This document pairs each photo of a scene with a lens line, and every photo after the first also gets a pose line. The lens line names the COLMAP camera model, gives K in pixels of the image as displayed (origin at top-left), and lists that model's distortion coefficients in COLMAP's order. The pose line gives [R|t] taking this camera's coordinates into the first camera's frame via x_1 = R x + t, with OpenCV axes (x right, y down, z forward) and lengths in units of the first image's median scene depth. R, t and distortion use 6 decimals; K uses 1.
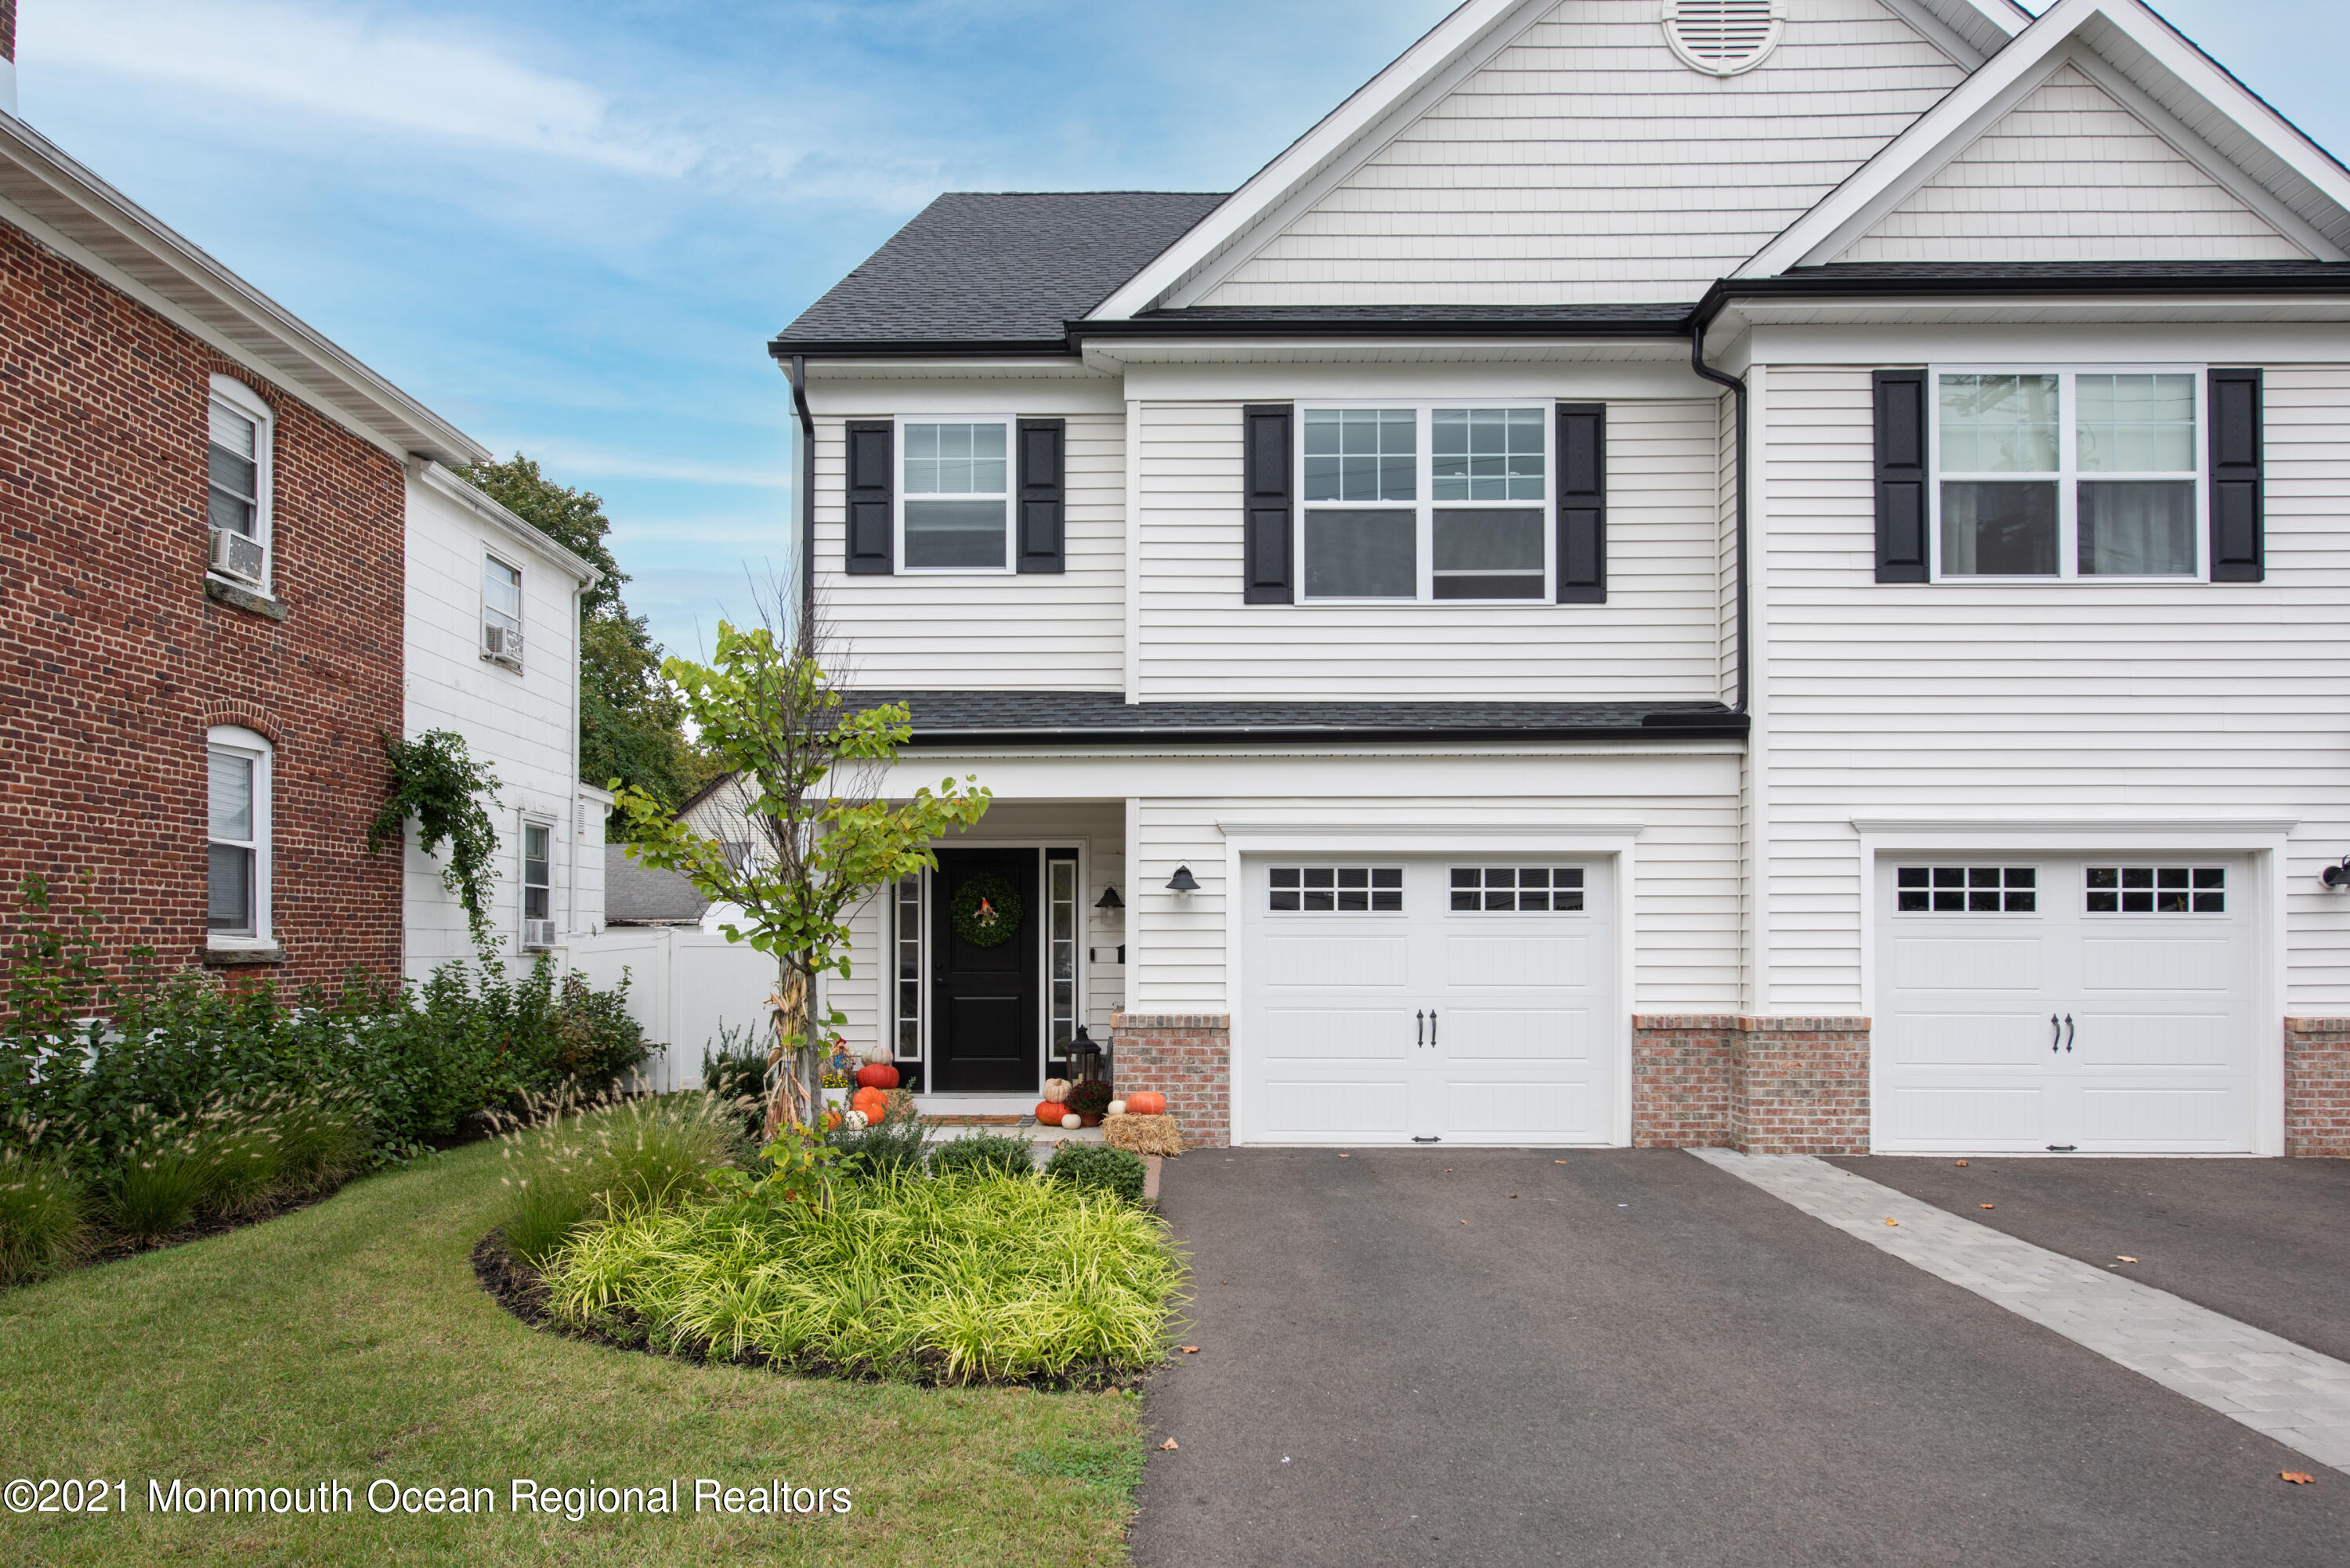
lens RADIAL K [[1511.4, 0, 1203.5], [0, 1511.4, 941.3], [0, 0, 1]] dist [0.007750, -0.002181]
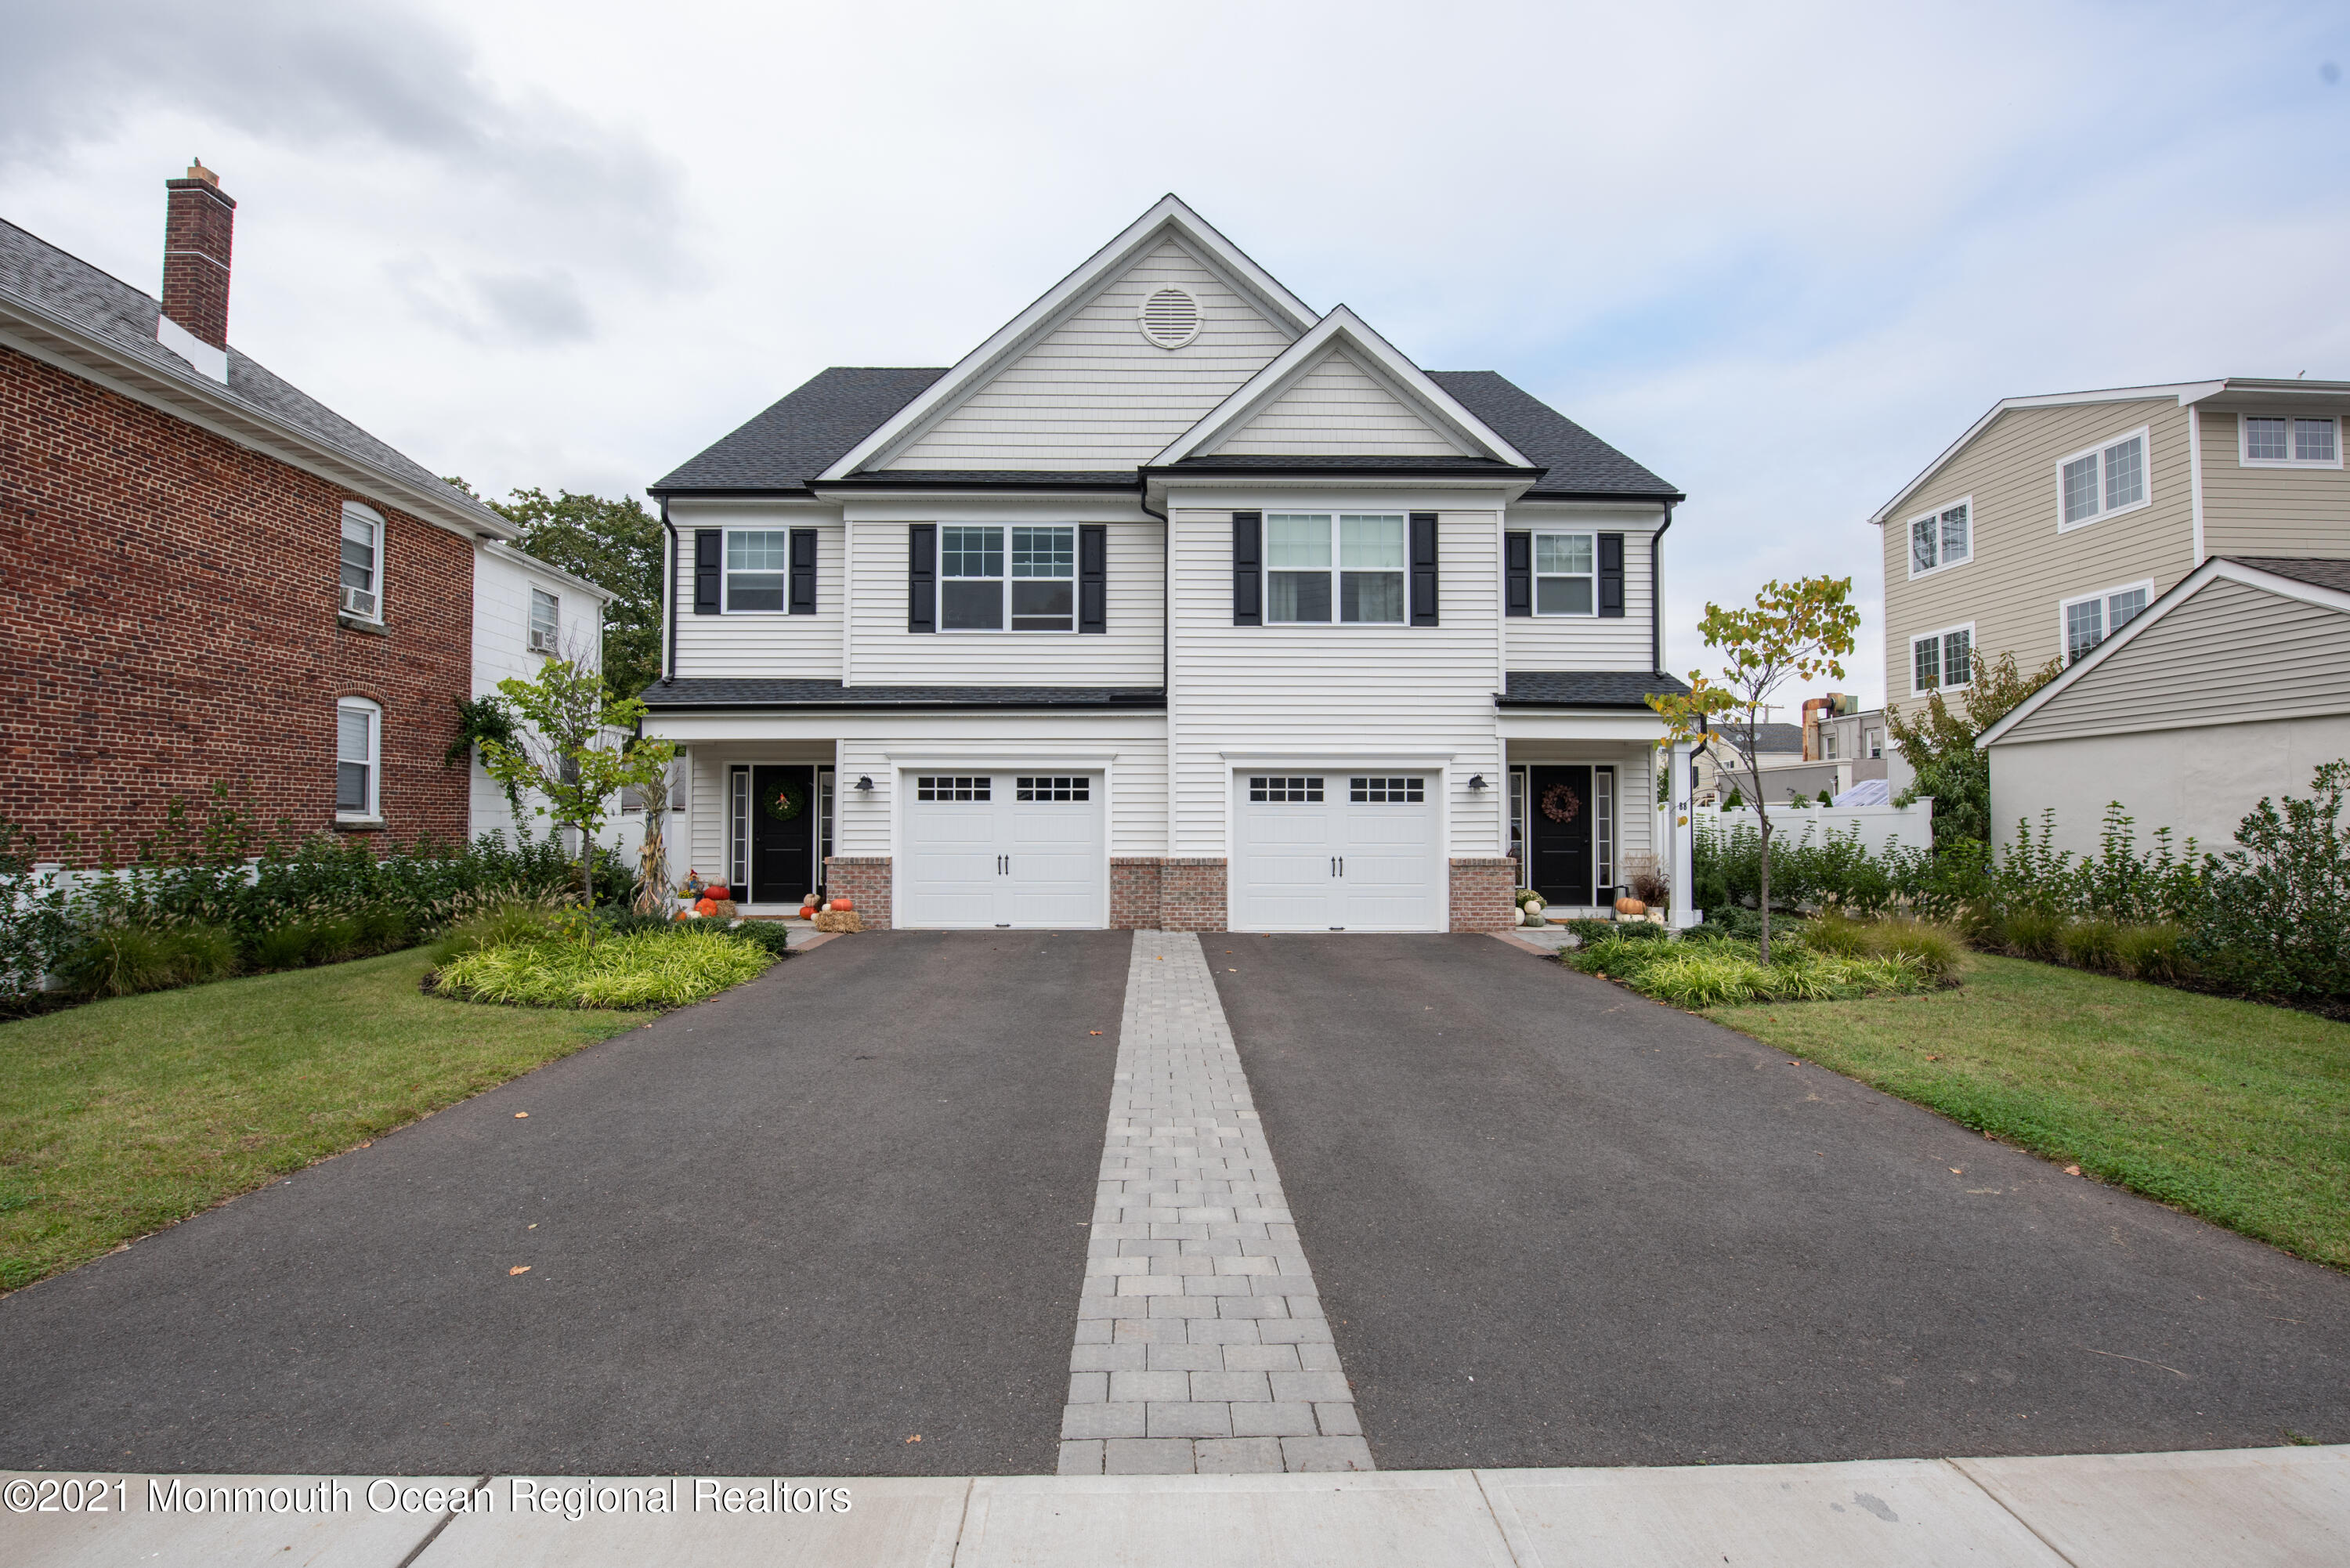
lens RADIAL K [[1070.9, 0, 1178.2], [0, 1070.9, 808.0], [0, 0, 1]] dist [-0.003758, -0.000707]
pose [[0.999814, 0.001172, 0.019260, 0.340069], [-0.000911, 0.999907, -0.013583, 0.006178], [-0.019274, 0.013563, 0.999722, -0.305971]]
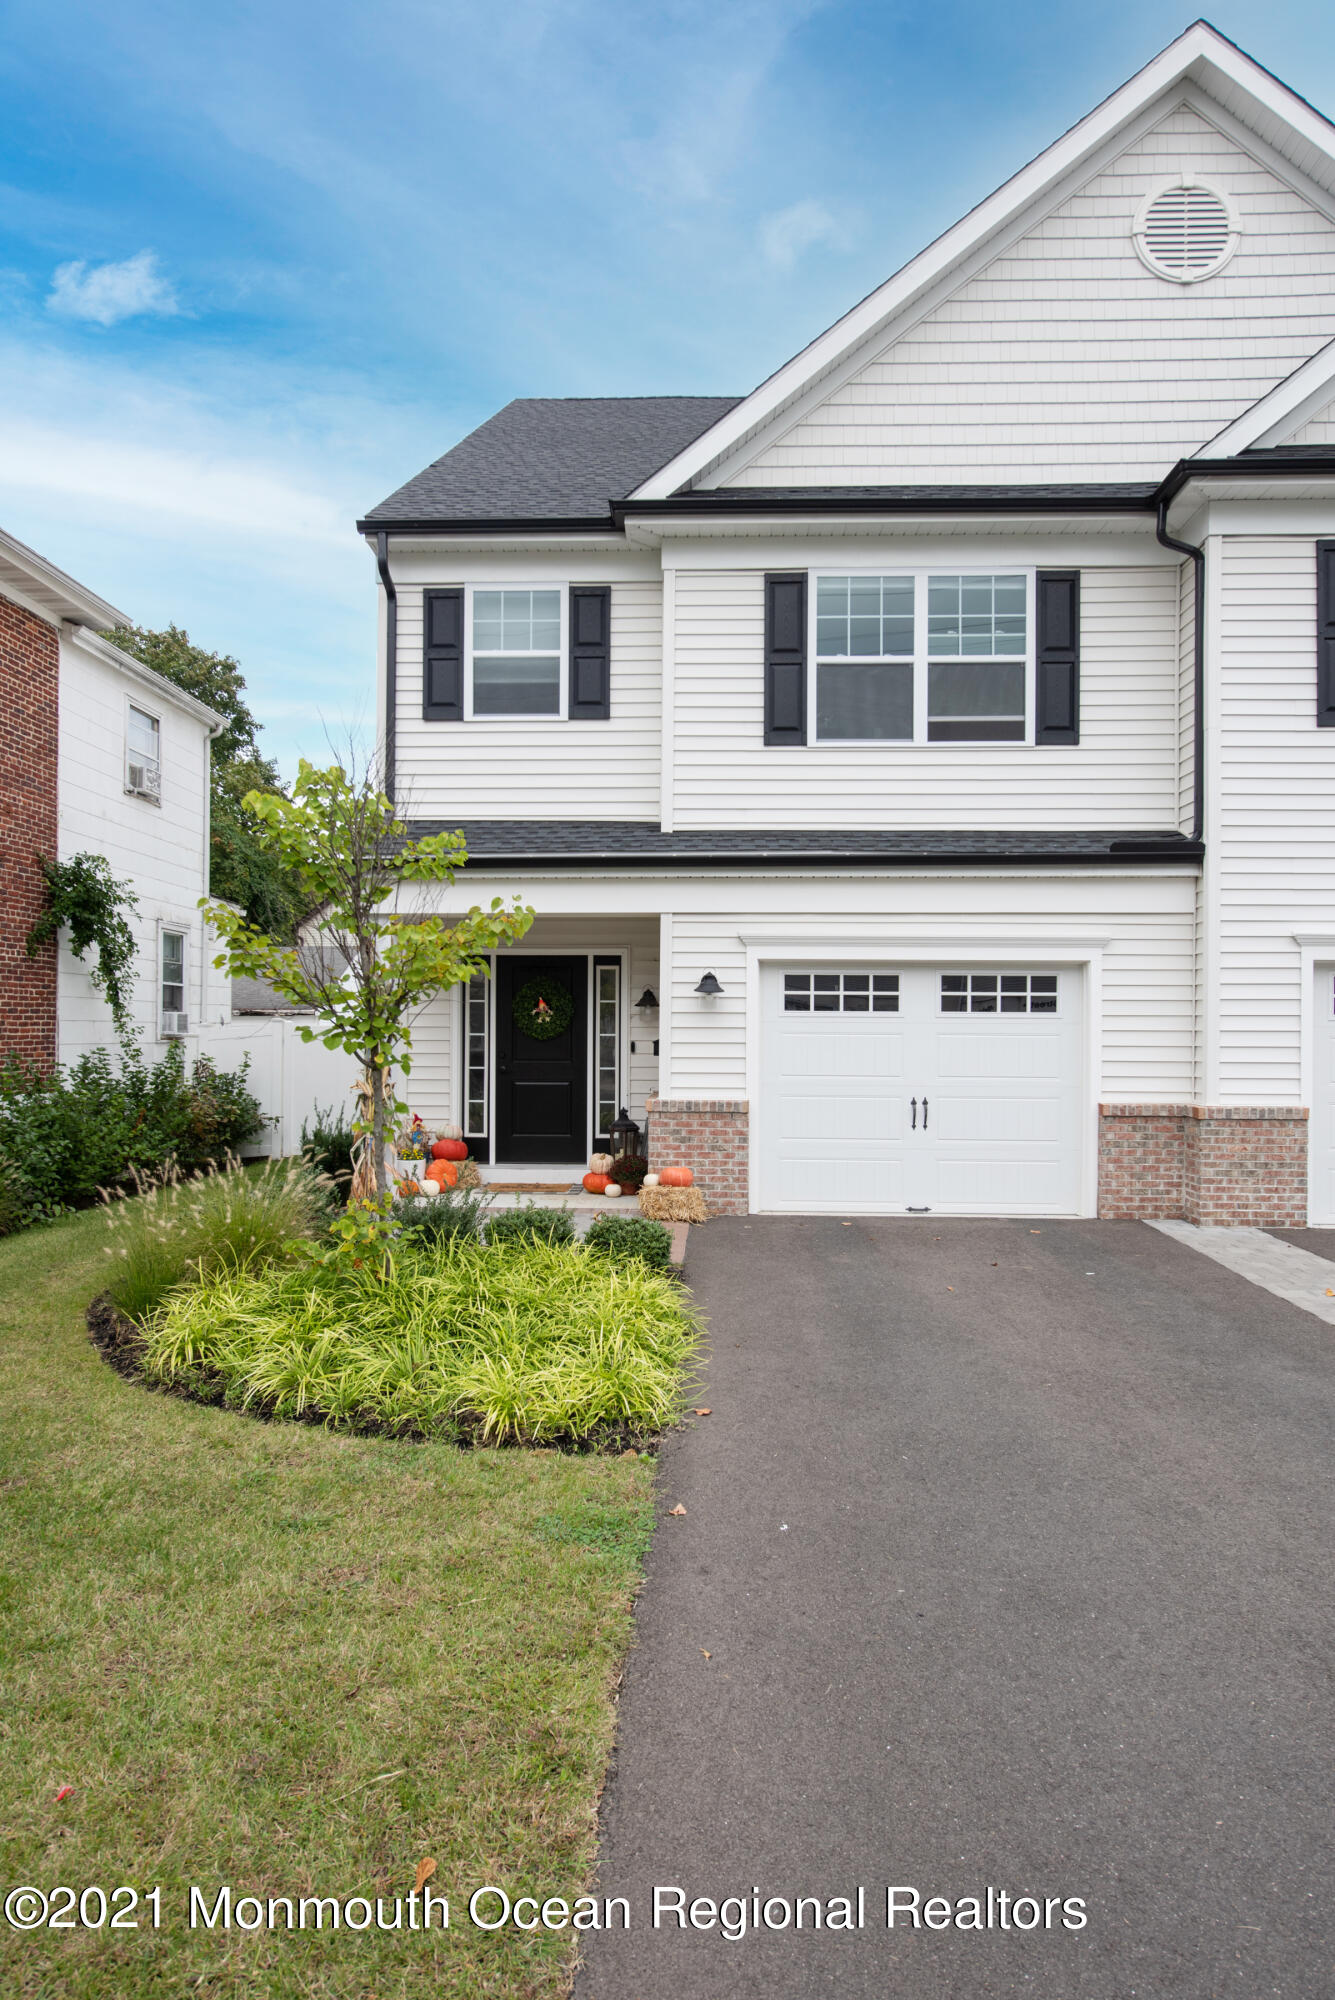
lens RADIAL K [[1245.7, 0, 705.4], [0, 1245.7, 1041.2], [0, 0, 1]] dist [0.005357, -0.002837]
pose [[0.999660, 0.005786, -0.025427, 0.007972], [-0.005503, 0.999922, 0.011206, -0.007648], [0.025490, -0.011062, 0.999614, 0.044578]]
